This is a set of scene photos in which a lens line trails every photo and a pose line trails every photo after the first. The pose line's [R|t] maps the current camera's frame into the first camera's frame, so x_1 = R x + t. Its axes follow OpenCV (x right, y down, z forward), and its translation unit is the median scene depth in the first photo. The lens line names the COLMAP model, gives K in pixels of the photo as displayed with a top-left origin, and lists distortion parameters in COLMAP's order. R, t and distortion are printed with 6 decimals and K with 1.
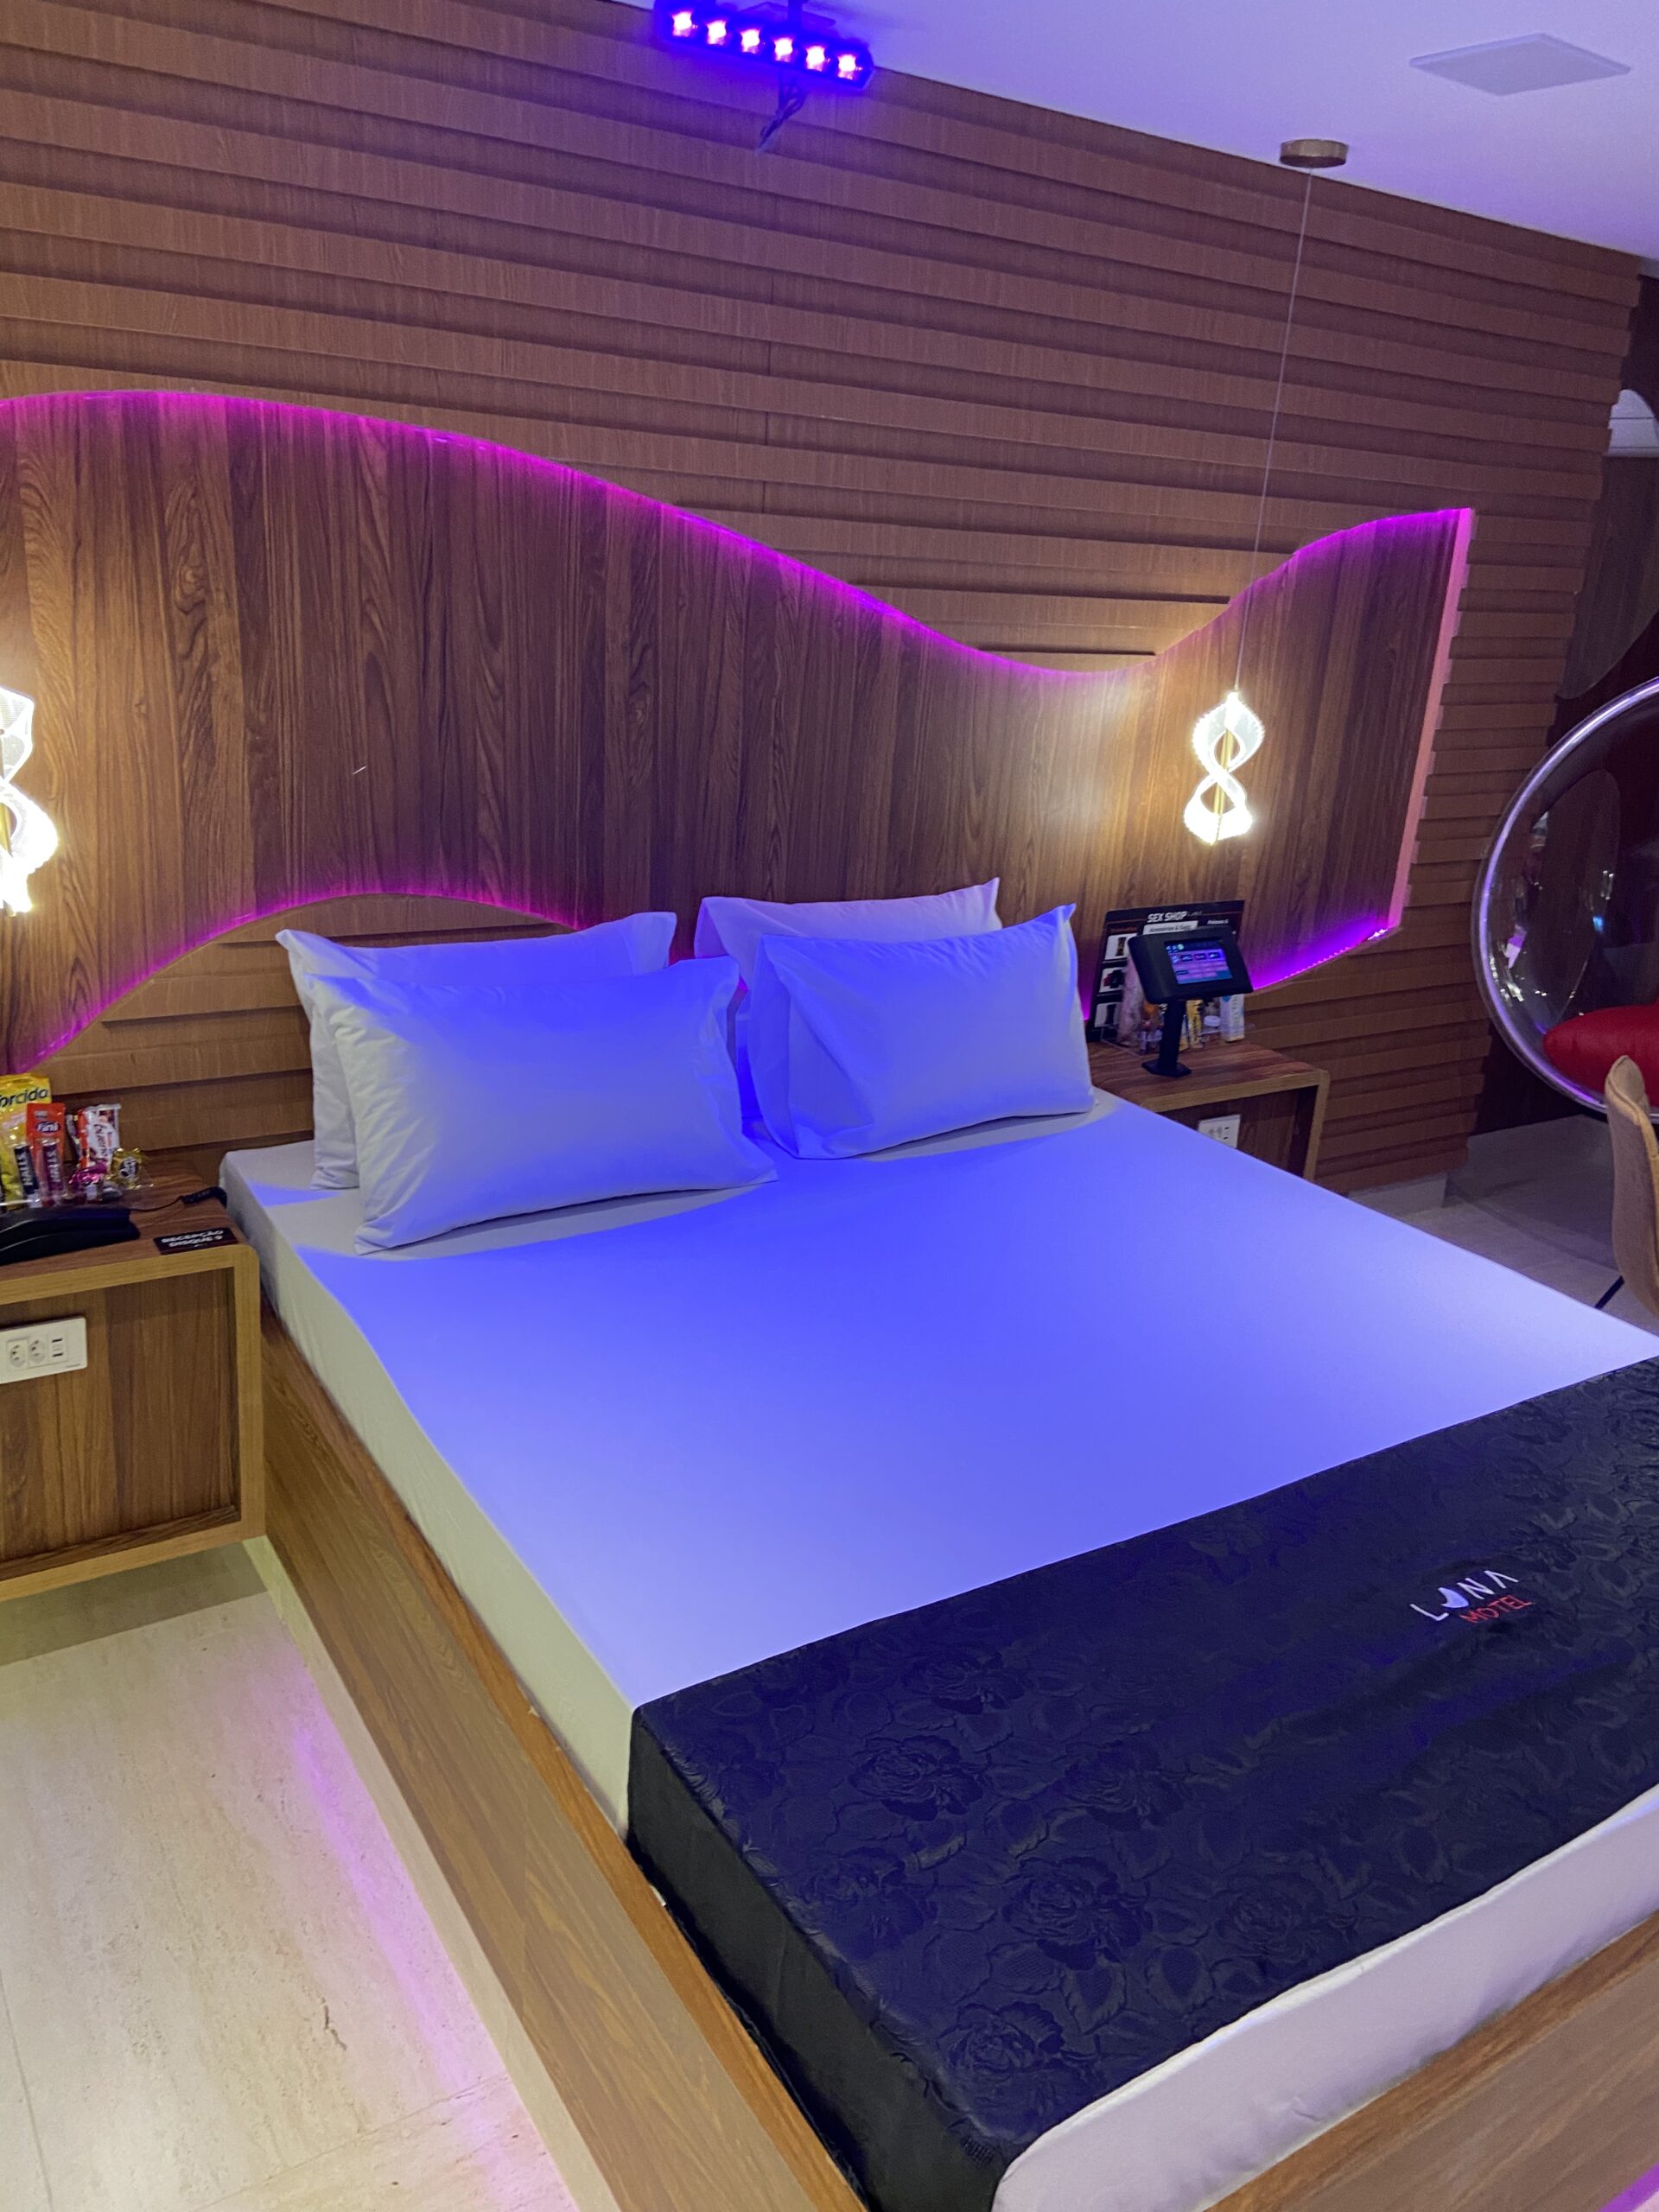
lens RADIAL K [[1659.1, 0, 839.1], [0, 1659.1, 1093.9], [0, 0, 1]] dist [0.106654, -0.127264]
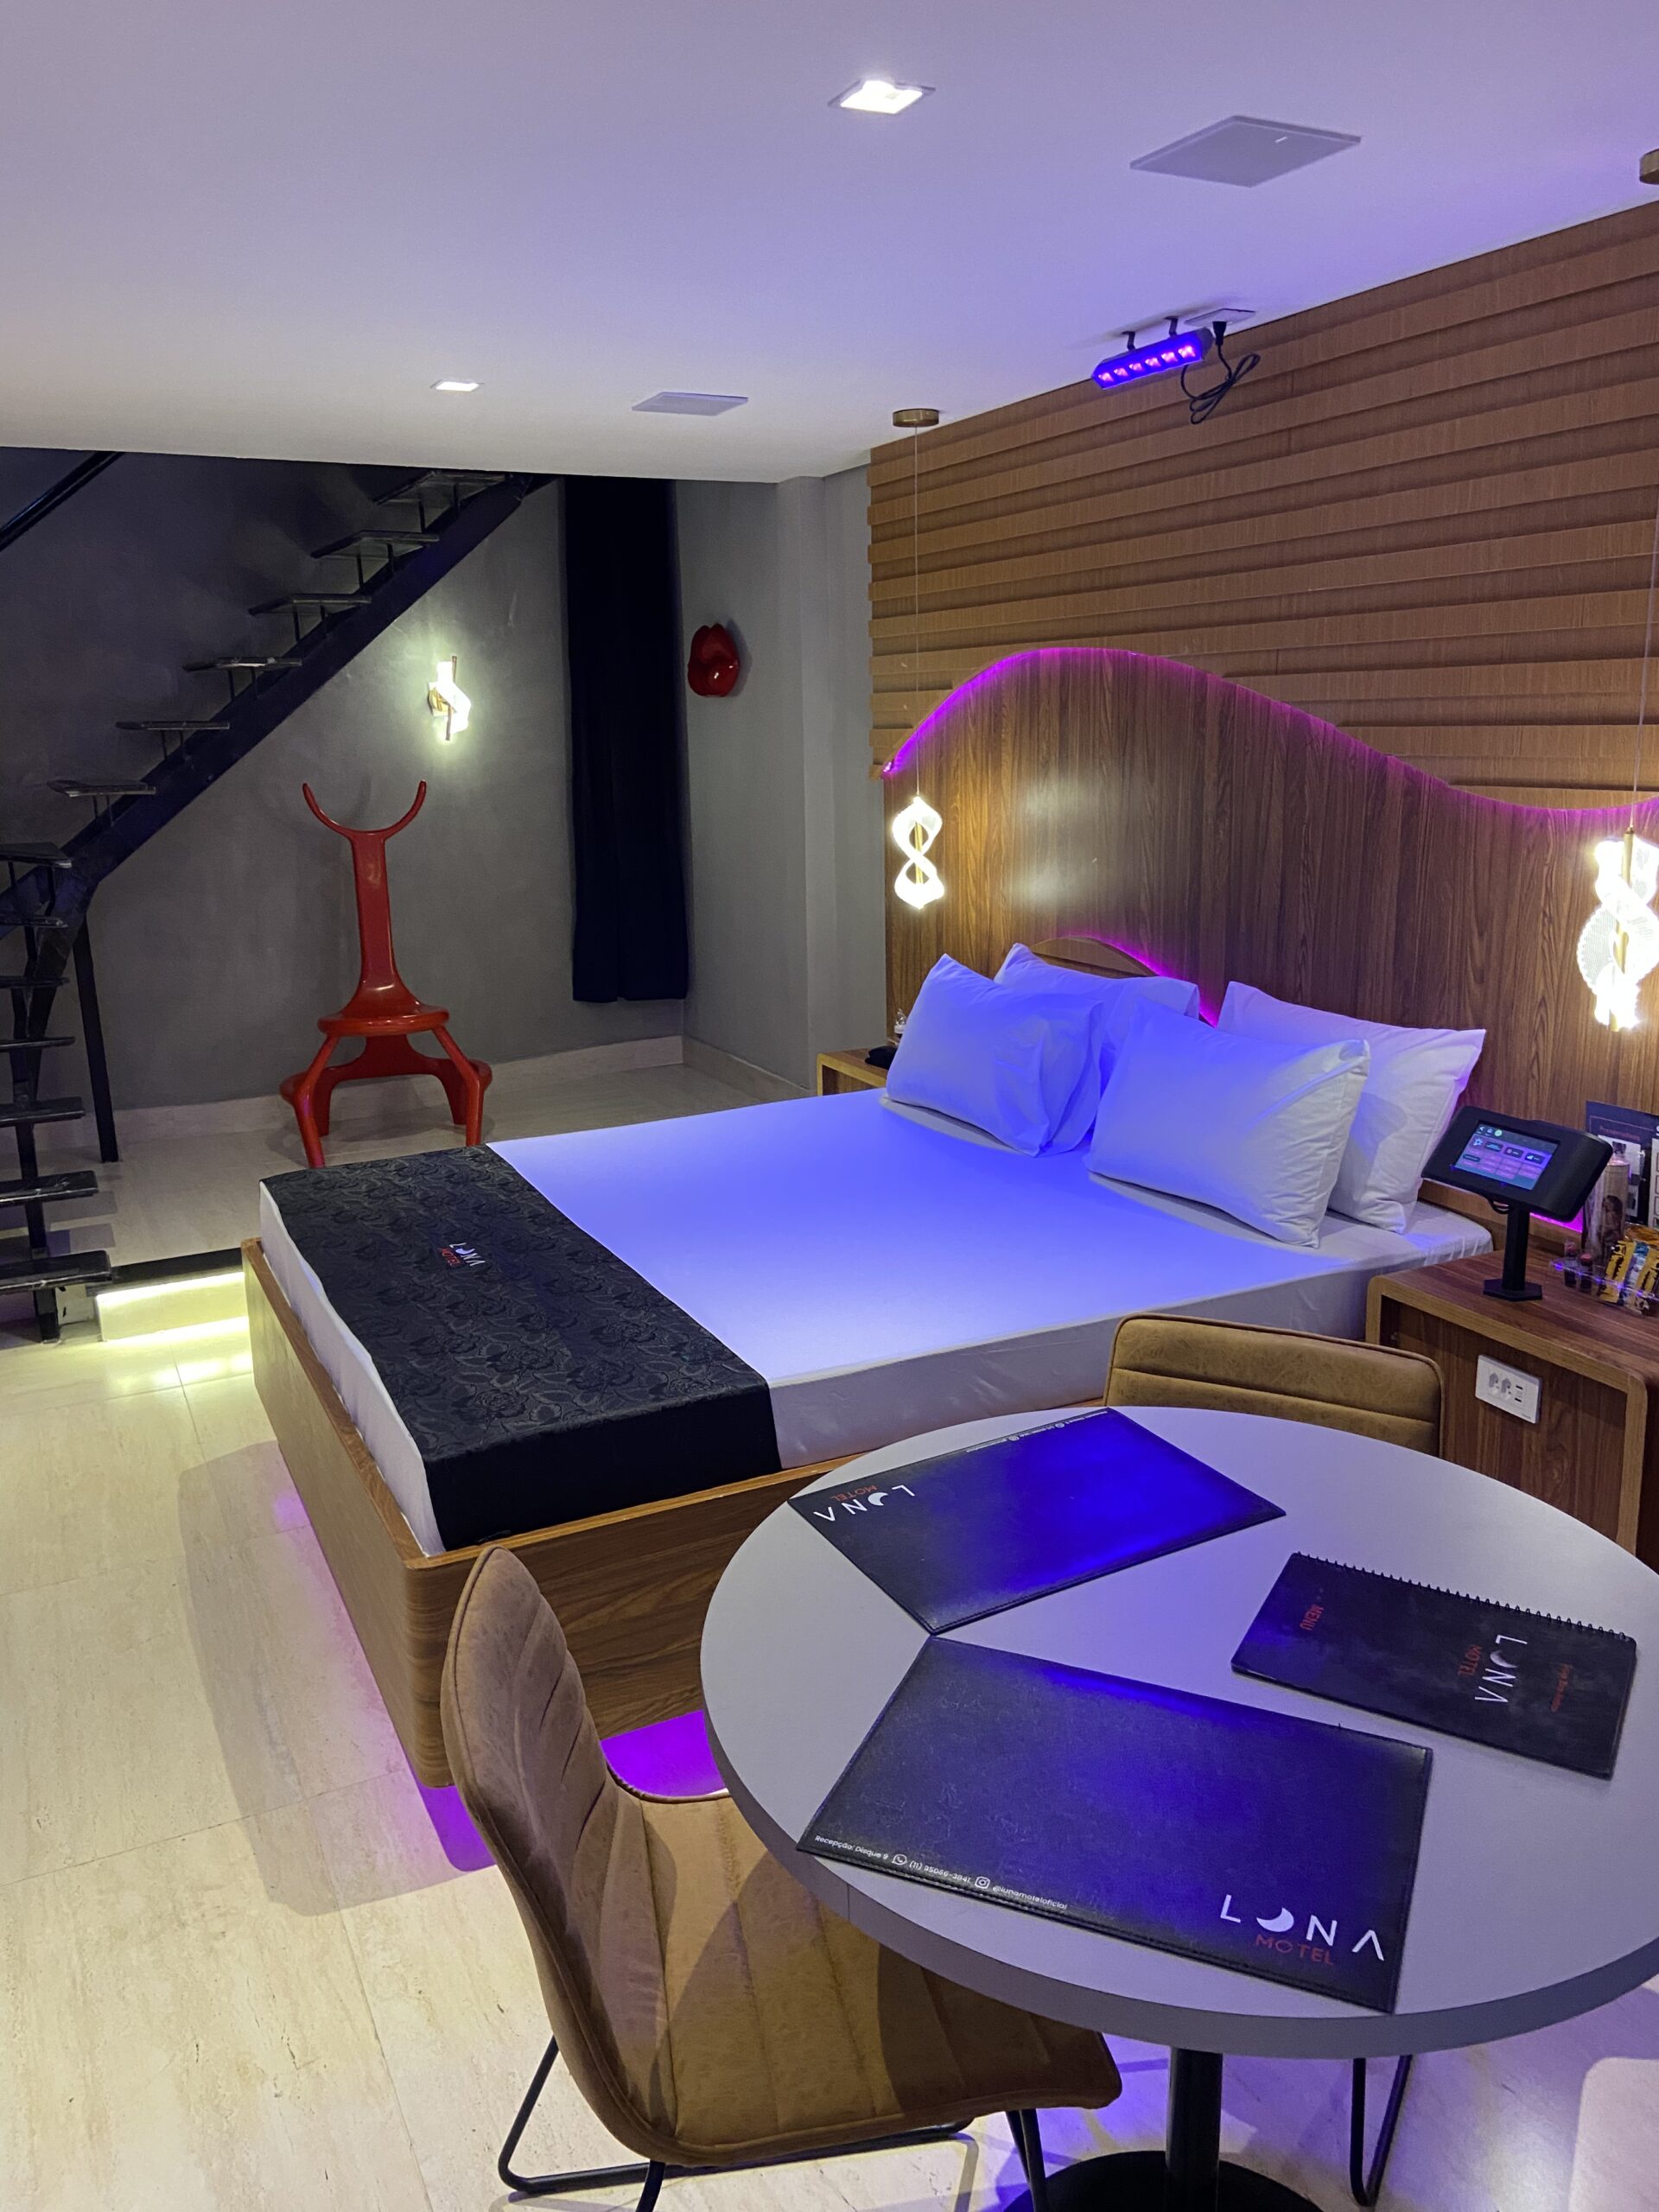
lens RADIAL K [[1659.1, 0, 837.3], [0, 1659.1, 1097.4], [0, 0, 1]] dist [0.106654, -0.127264]
pose [[-0.127862, 0.161088, -0.978623, 1.148456], [-0.295133, 0.935842, 0.192606, -0.183199], [0.946862, 0.313451, -0.072116, 0.811232]]
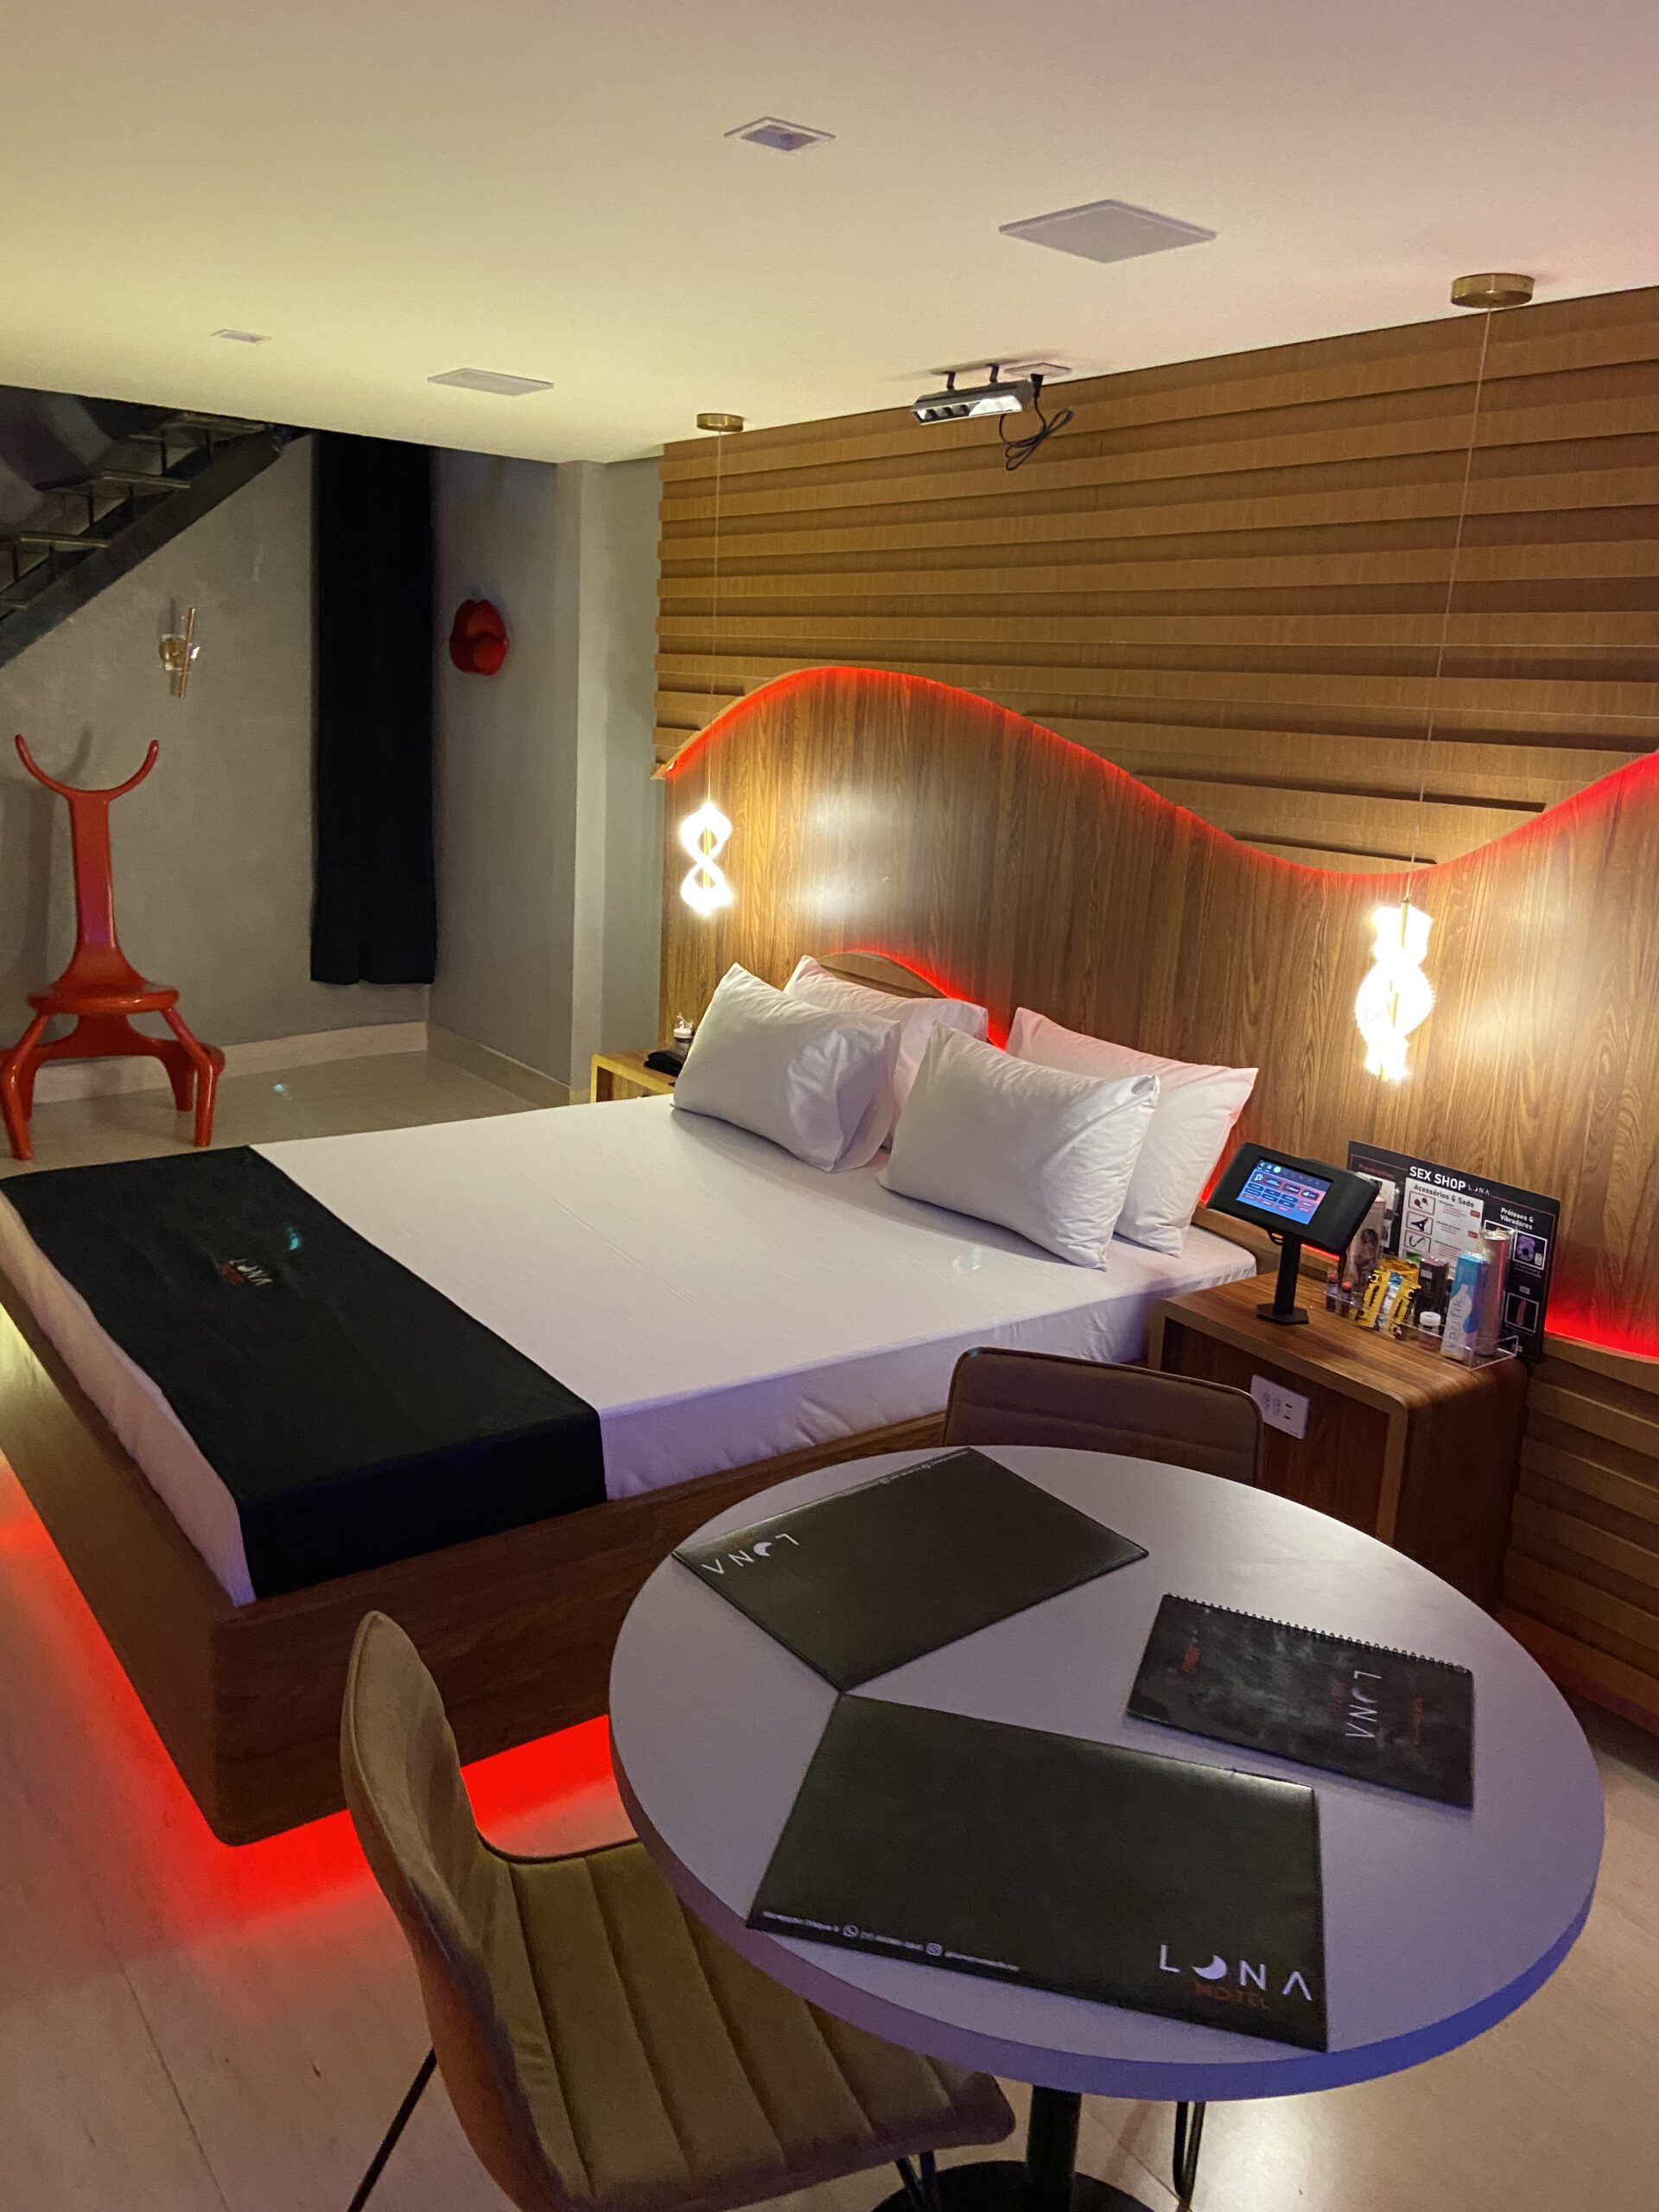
lens RADIAL K [[1659.1, 0, 877.7], [0, 1659.1, 1098.8], [0, 0, 1]] dist [0.106654, -0.127264]
pose [[0.062186, 0.172418, -0.983059, 1.151076], [-0.357737, 0.923371, 0.139320, -0.185996], [0.931750, 0.343013, 0.119101, 0.743640]]
